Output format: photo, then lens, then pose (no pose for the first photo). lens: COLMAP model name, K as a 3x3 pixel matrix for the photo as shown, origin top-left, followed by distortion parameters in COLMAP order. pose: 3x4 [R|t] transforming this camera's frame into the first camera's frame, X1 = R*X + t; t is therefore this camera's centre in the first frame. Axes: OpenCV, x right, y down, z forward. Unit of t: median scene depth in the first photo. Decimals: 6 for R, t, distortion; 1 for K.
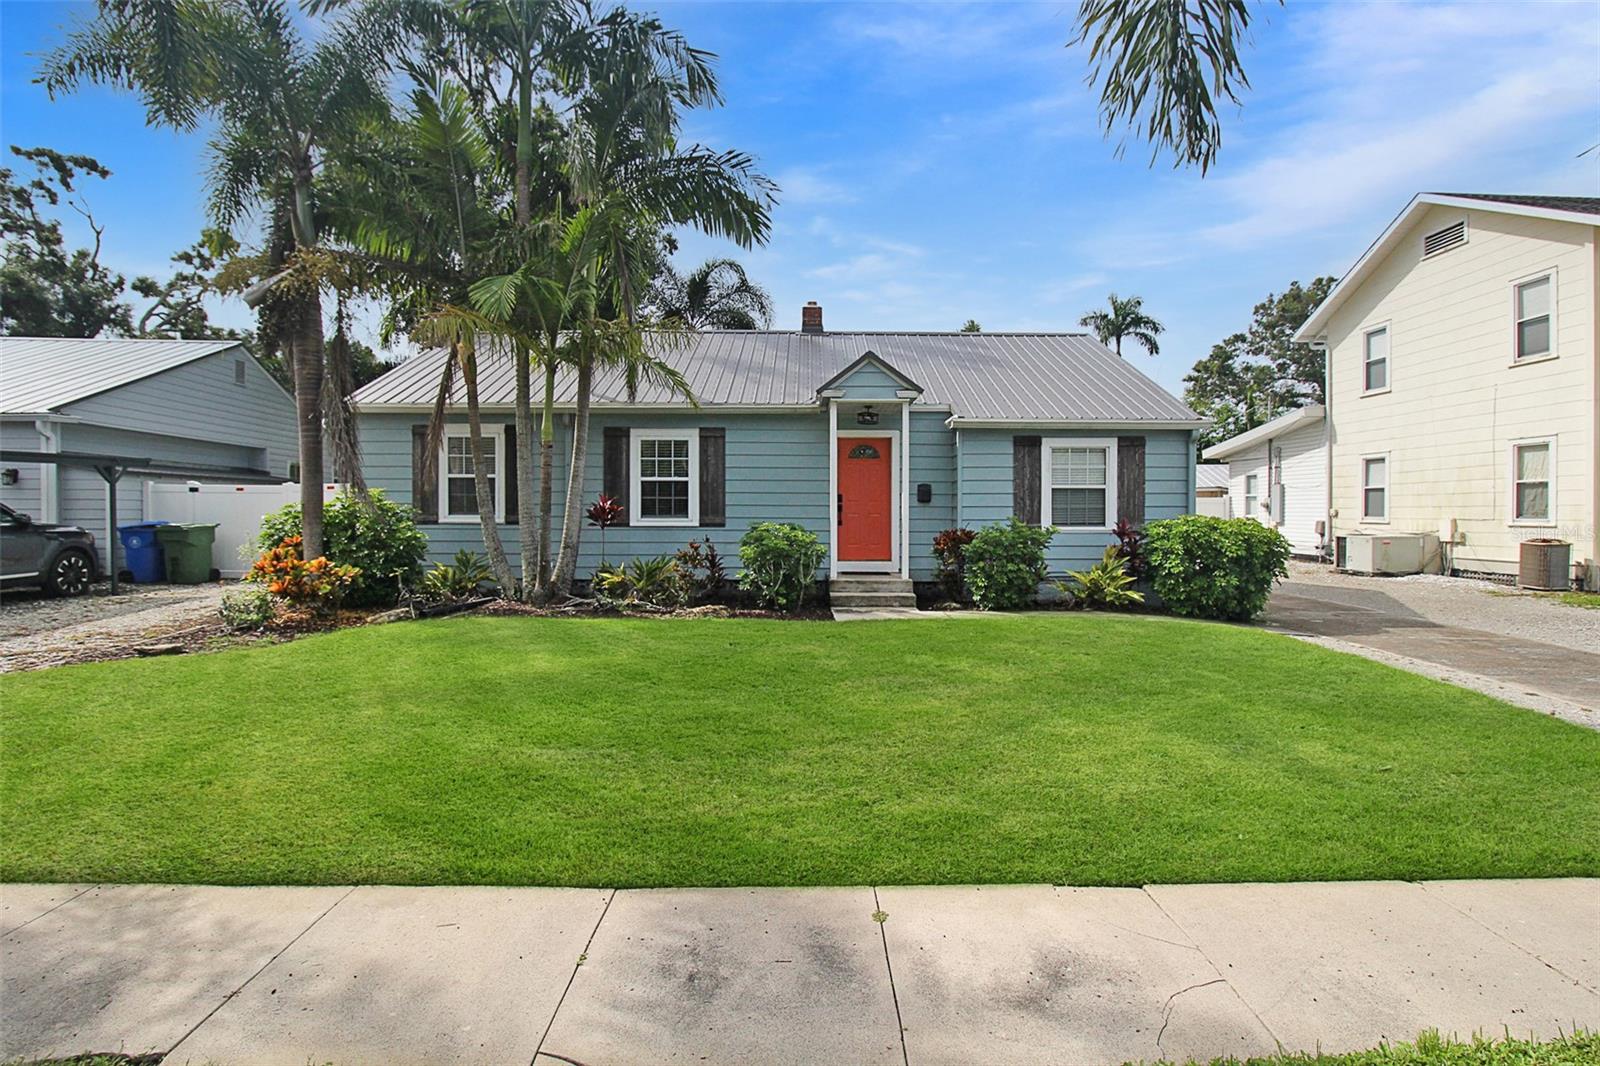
lens RADIAL K [[780.8, 0, 800.5], [0, 780.8, 525.7], [0, 0, 1]] dist [0.001702, -0.011569]
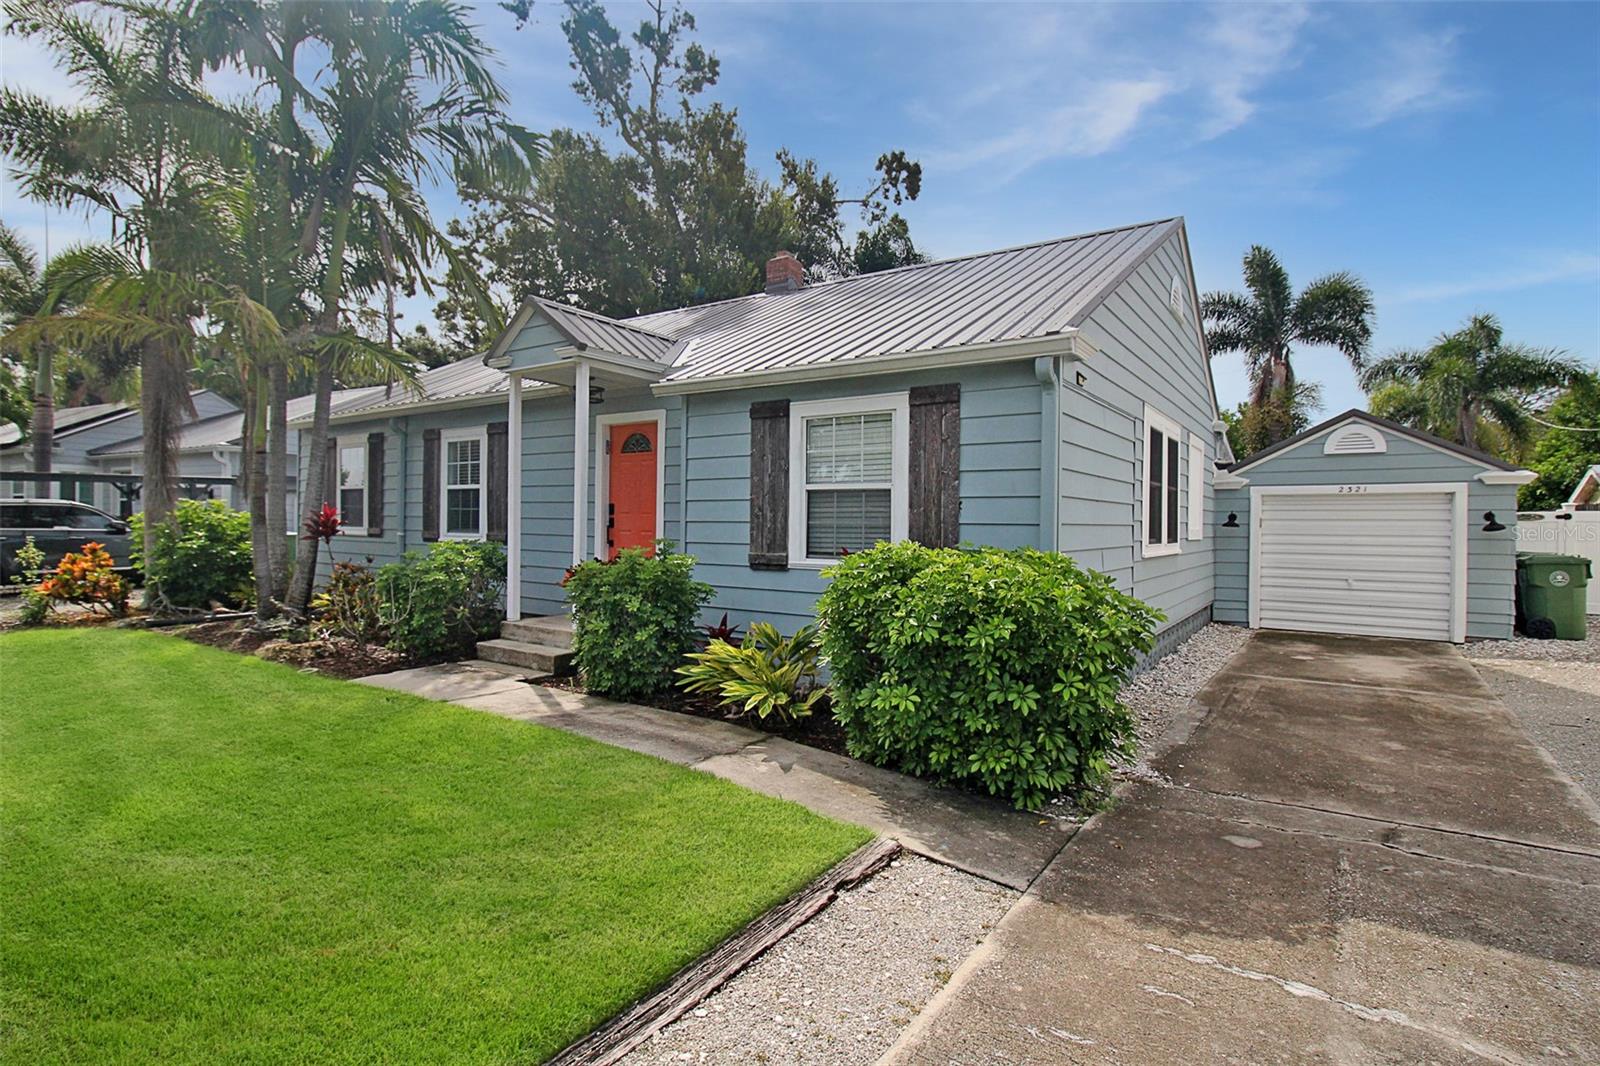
lens RADIAL K [[780.8, 0, 800.5], [0, 780.8, 525.7], [0, 0, 1]] dist [0.001702, -0.011569]
pose [[0.814602, 0.010435, -0.579926, 0.646177], [-0.021466, 0.999696, -0.012165, -0.015098], [0.579622, 0.022359, 0.814578, 0.537221]]
